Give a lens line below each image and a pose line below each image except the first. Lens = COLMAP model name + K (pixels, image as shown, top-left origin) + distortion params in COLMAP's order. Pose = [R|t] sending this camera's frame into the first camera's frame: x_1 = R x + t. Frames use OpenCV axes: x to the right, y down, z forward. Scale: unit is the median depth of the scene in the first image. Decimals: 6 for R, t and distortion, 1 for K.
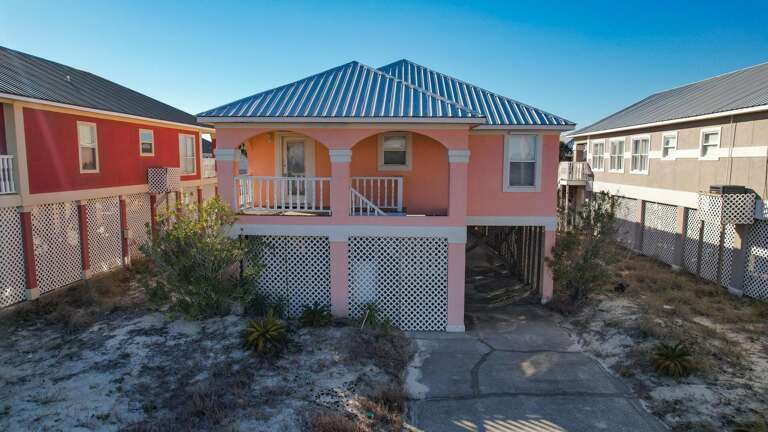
lens RADIAL K [[473.3, 0, 384.0], [0, 473.3, 216.0], [0, 0, 1]] dist [-0.025430, 0.001950]
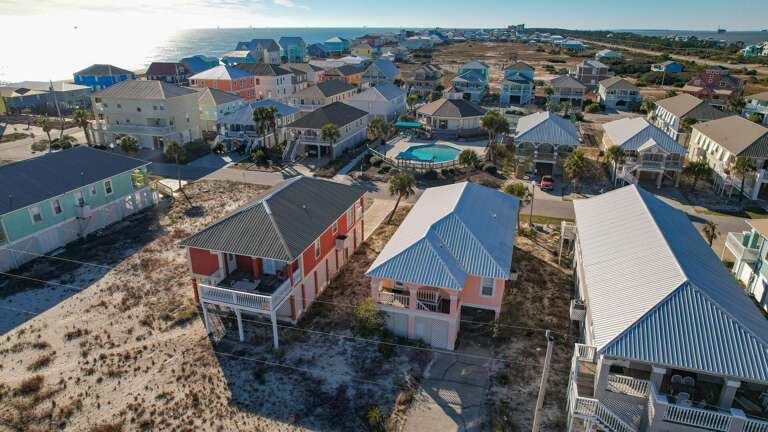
lens RADIAL K [[473.3, 0, 384.0], [0, 473.3, 216.0], [0, 0, 1]] dist [-0.025430, 0.001950]
pose [[0.965569, 0.074181, -0.249347, 0.499890], [-0.006076, 0.964652, 0.263457, -1.546615], [0.260077, -0.252871, 0.931888, -1.879372]]
